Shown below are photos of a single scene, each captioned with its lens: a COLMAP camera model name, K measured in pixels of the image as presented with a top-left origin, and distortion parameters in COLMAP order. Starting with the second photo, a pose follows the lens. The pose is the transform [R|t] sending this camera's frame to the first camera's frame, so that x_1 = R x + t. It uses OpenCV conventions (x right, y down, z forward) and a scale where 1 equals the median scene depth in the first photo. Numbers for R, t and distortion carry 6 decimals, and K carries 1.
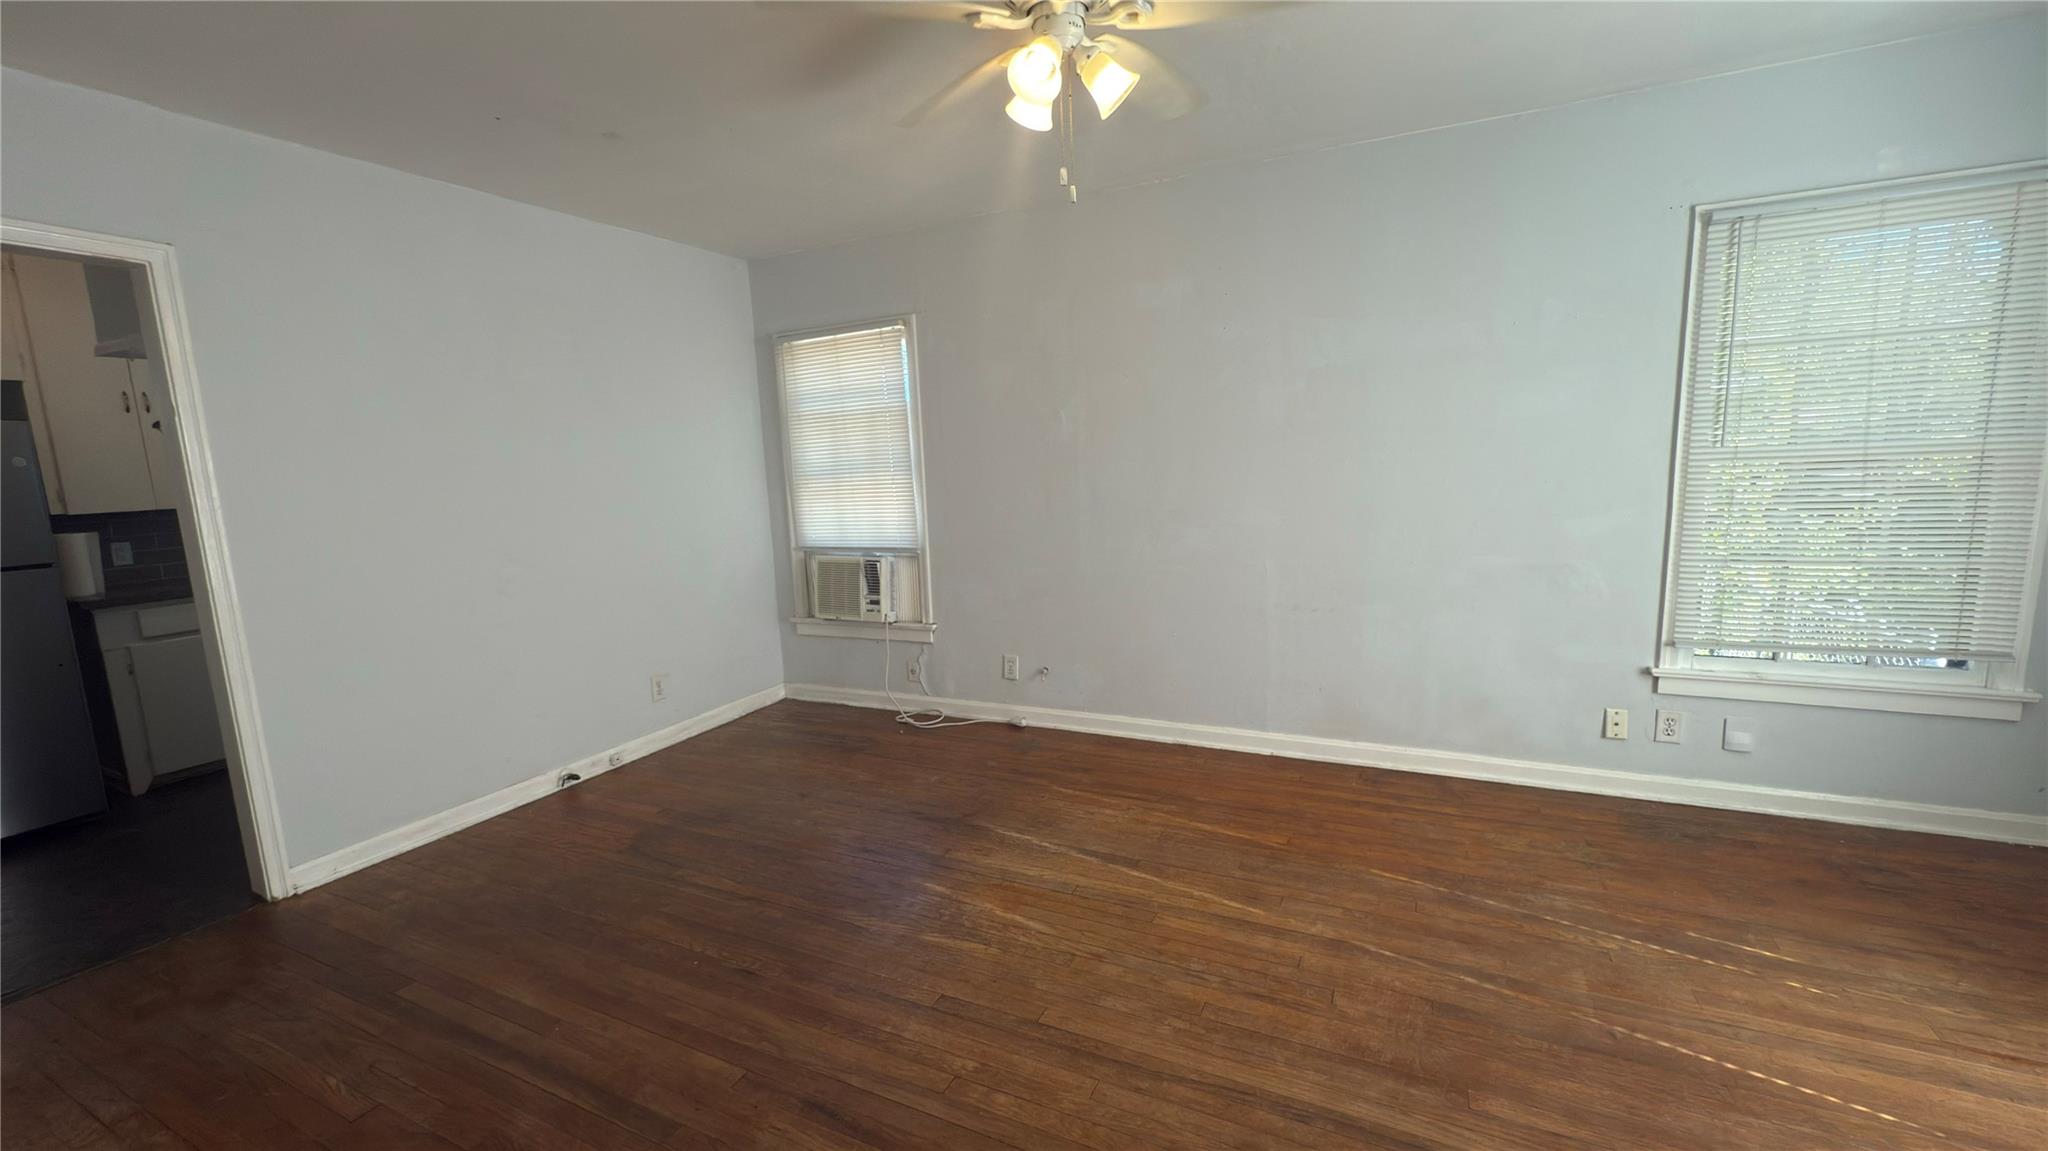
lens RADIAL K [[810.0, 0, 1024.0], [0, 810.0, 575.5], [0, 0, 1]] dist [-0.000853, -0.000021]
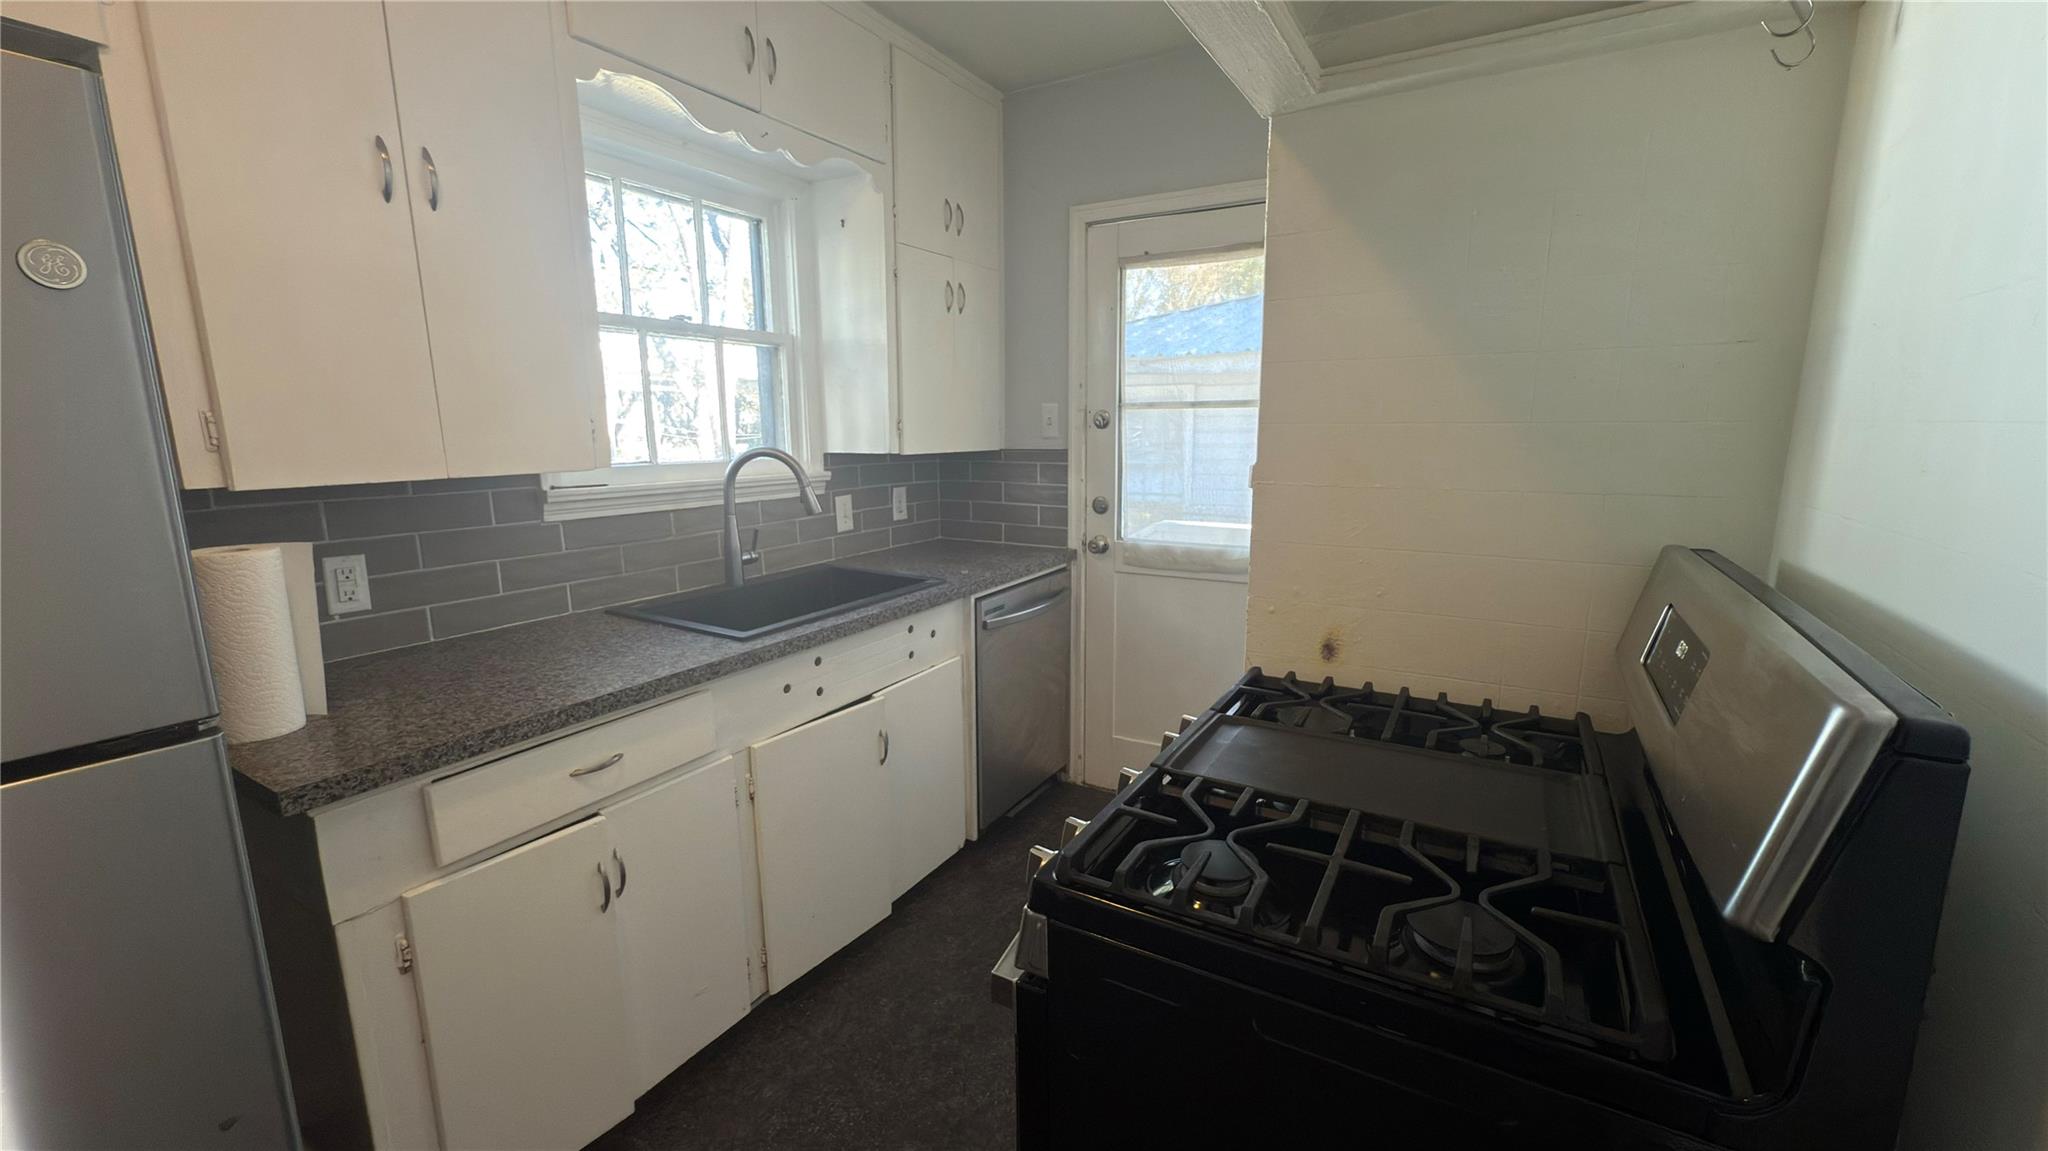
lens RADIAL K [[817.5, 0, 1024.0], [0, 817.5, 575.5], [0, 0, 1]] dist [0.000915, 0.000089]
pose [[0.996529, 0.047072, -0.068657, -0.847365], [-0.044142, 0.998074, 0.043595, -0.070853], [0.070577, -0.040413, 0.996687, 0.698007]]
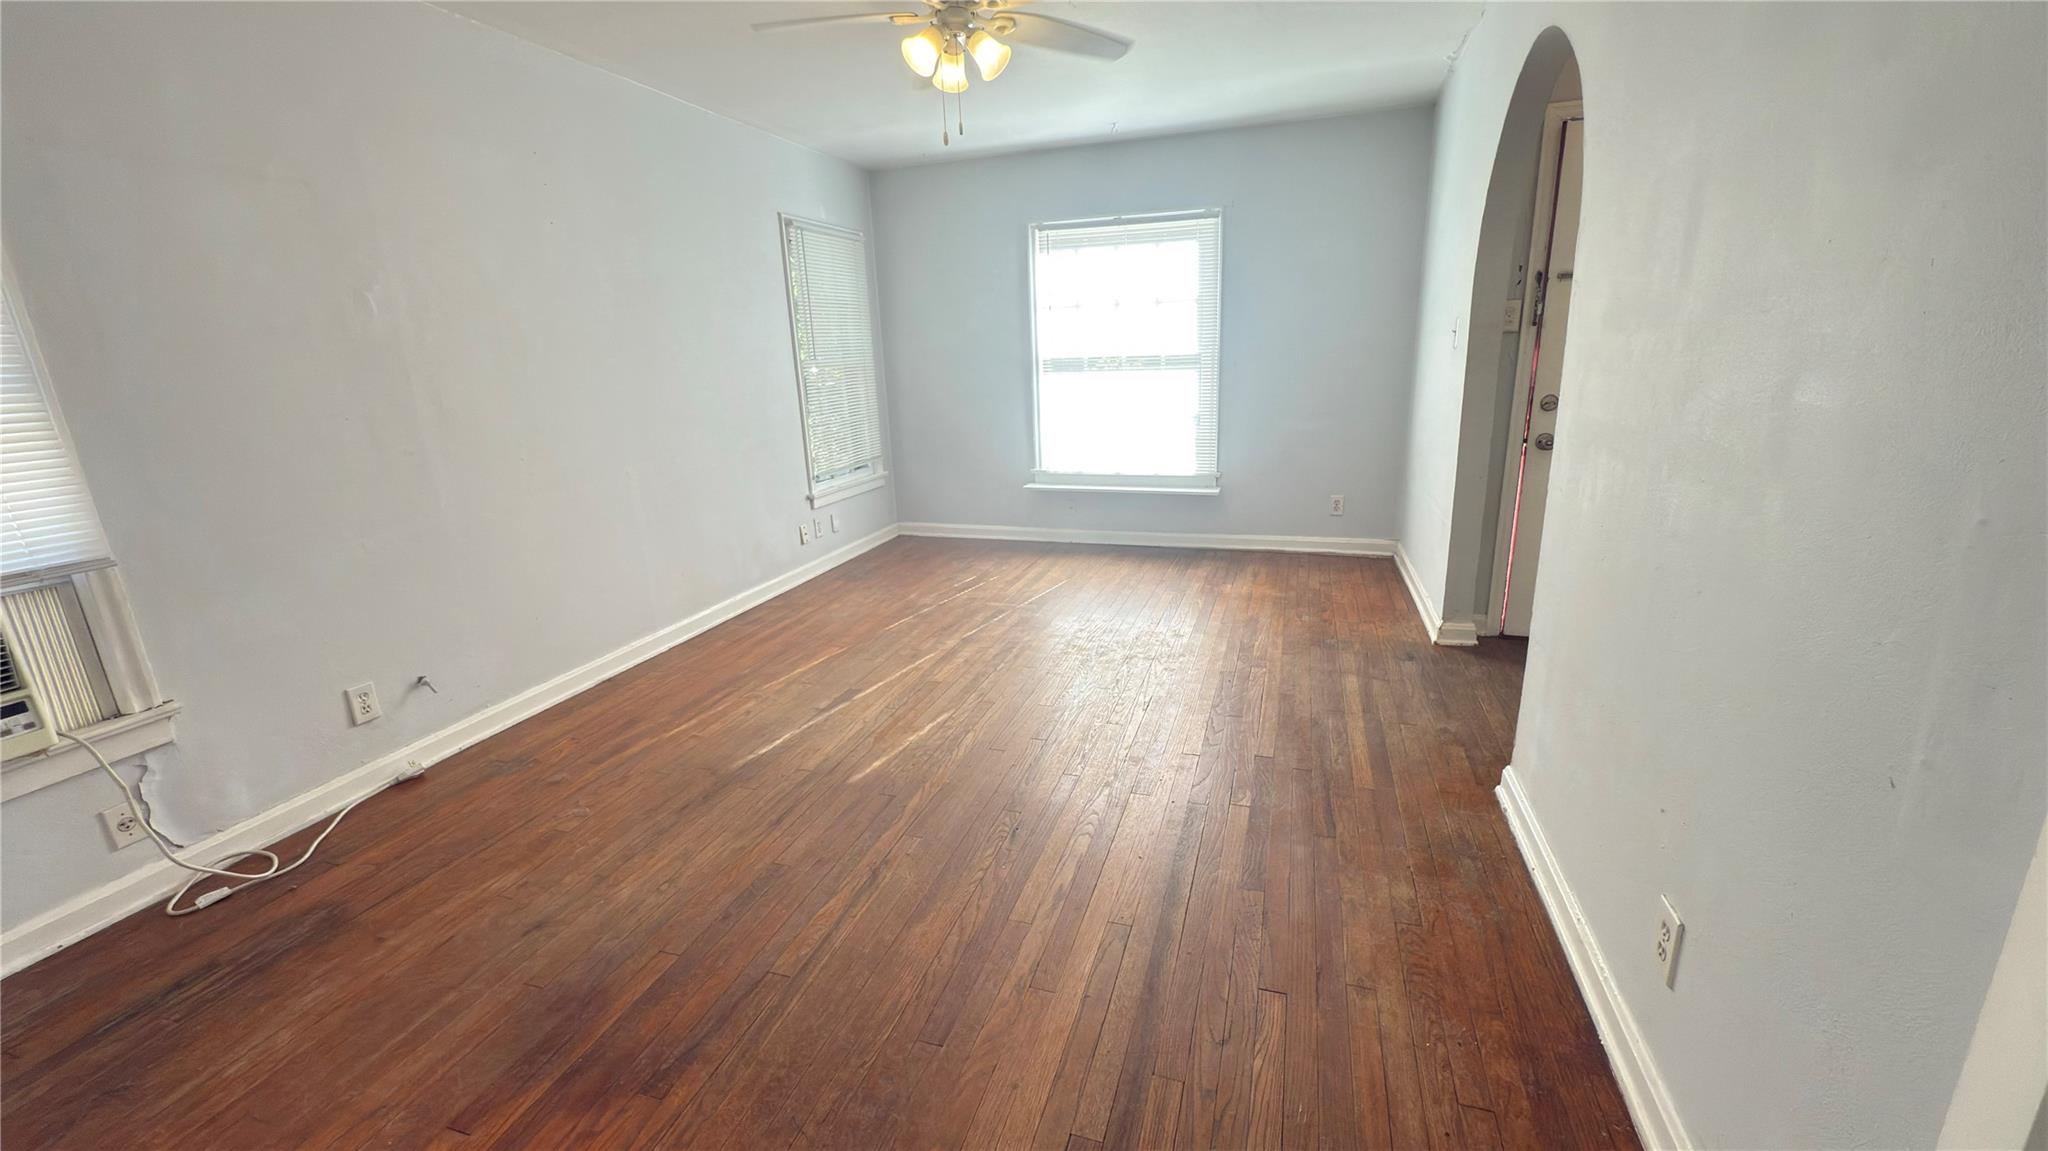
lens RADIAL K [[817.5, 0, 1024.0], [0, 817.5, 575.5], [0, 0, 1]] dist [0.000915, 0.000089]
pose [[-0.130111, -0.220723, 0.966619, -0.781744], [0.191516, 0.950952, 0.242925, -0.043524], [-0.972827, 0.216731, -0.081457, 0.609790]]
